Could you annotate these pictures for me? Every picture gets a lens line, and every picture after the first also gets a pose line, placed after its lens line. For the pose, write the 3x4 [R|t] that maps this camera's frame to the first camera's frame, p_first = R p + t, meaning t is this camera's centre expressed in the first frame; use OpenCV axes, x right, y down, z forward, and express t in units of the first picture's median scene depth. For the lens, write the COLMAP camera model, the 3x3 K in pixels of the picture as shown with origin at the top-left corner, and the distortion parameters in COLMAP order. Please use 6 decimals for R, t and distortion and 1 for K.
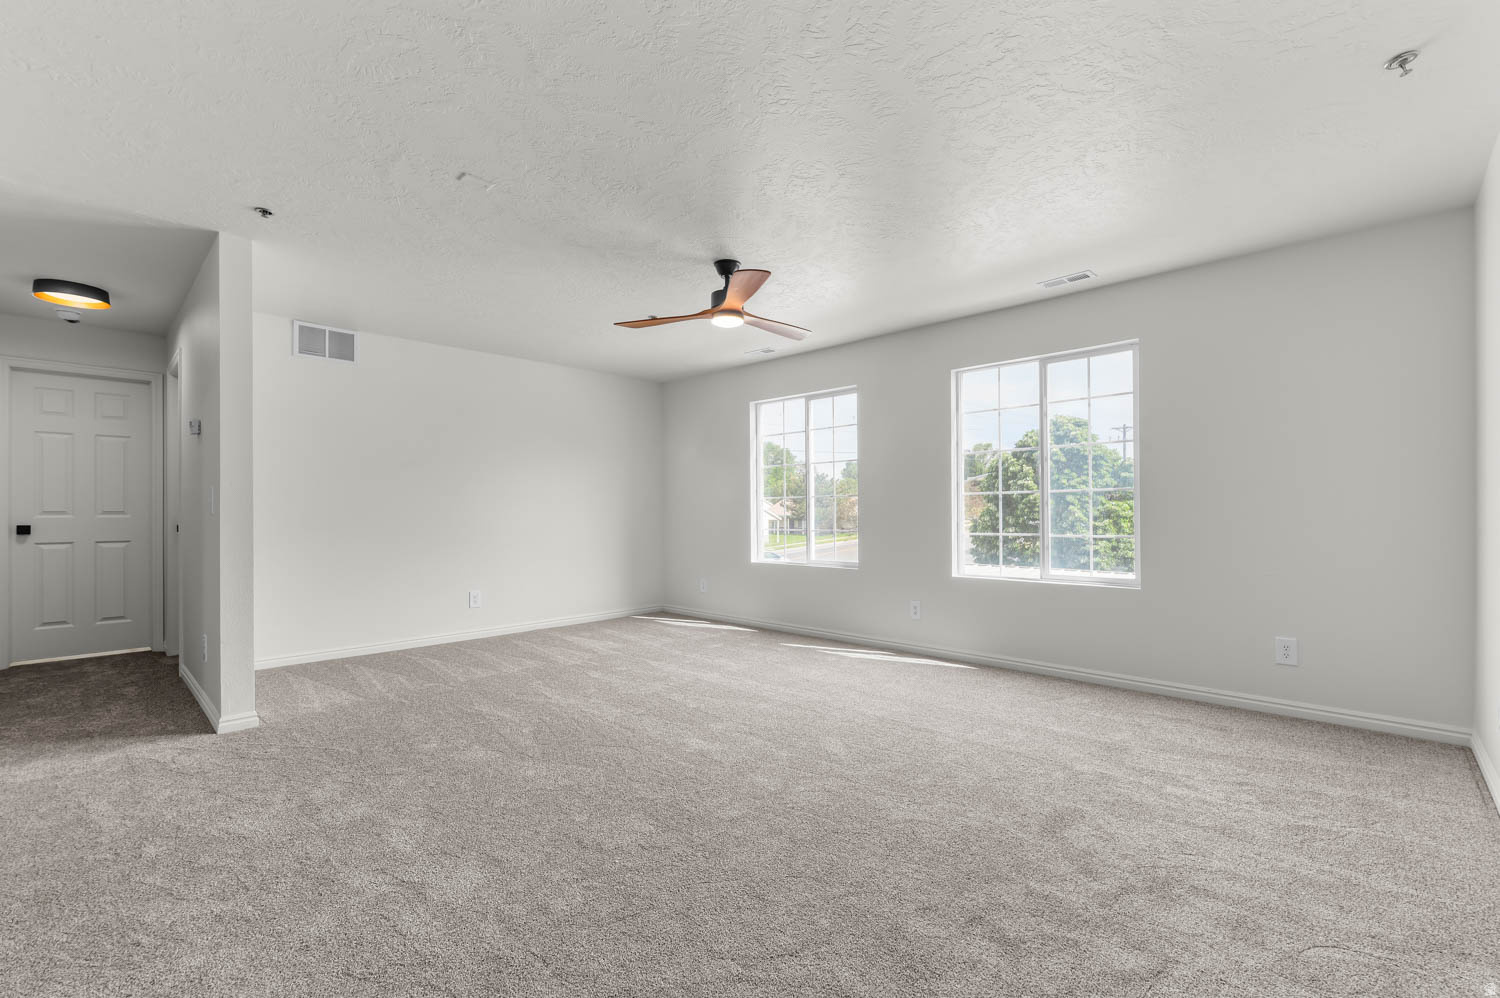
lens RADIAL K [[640.0, 0, 750.0], [0, 640.0, 499.0], [0, 0, 1]] dist [-0.016307, 0.000105]
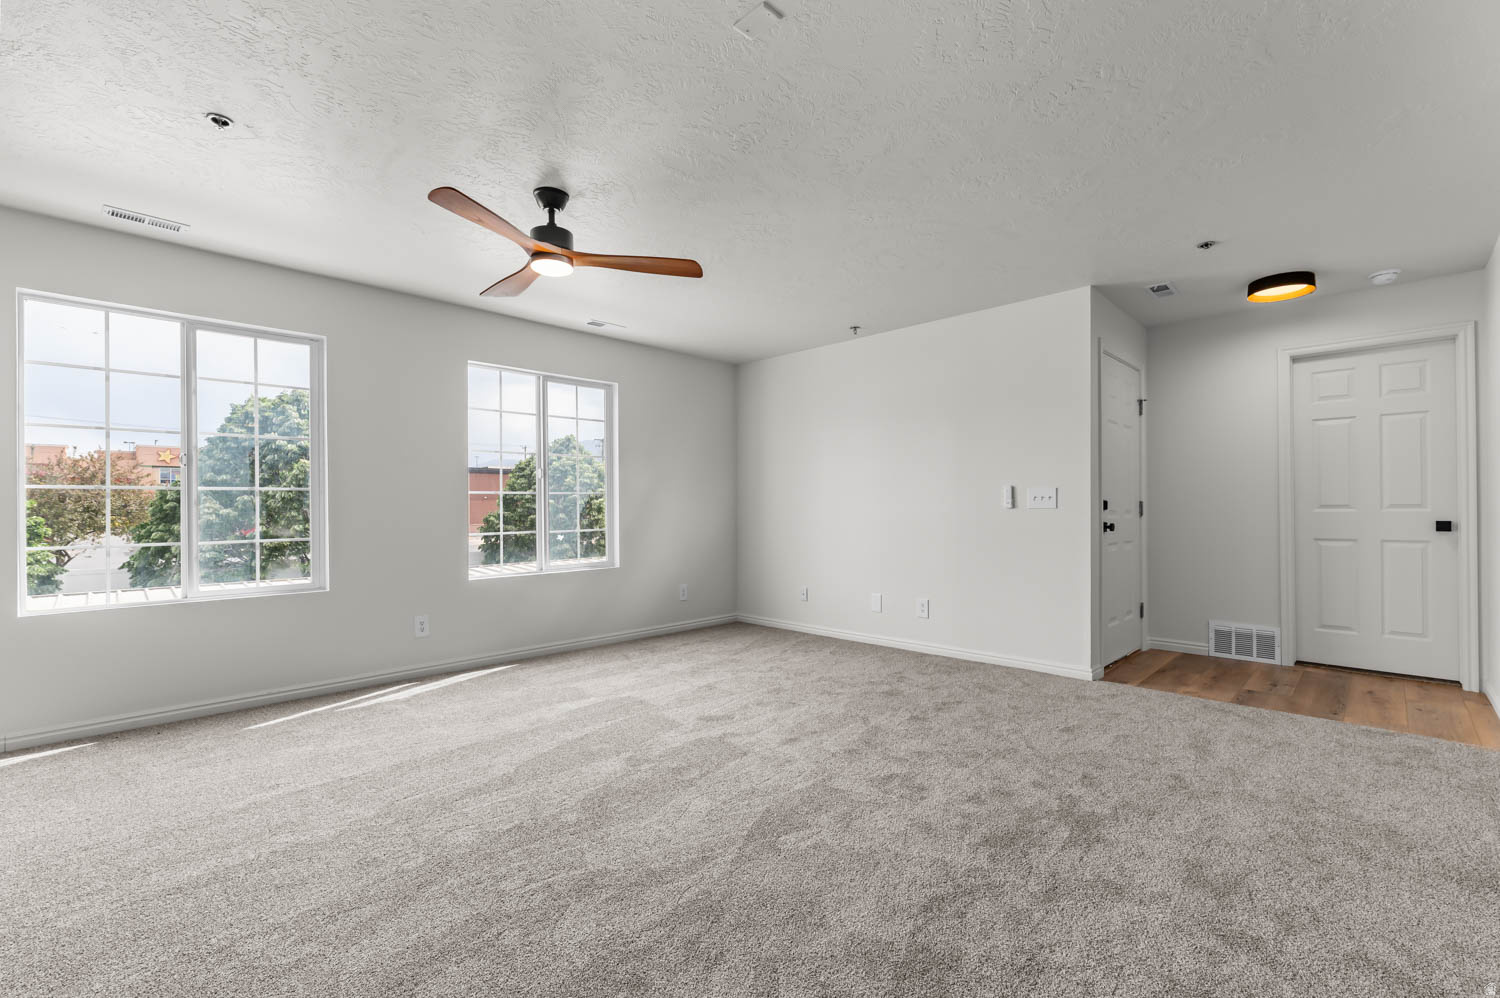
lens RADIAL K [[640.0, 0, 750.0], [0, 640.0, 499.0], [0, 0, 1]] dist [-0.016307, 0.000105]
pose [[0.003383, 0.022595, 0.999739, -0.614441], [-0.011757, 0.999676, -0.022554, 0.018105], [-0.999925, -0.011677, 0.003648, 0.576189]]
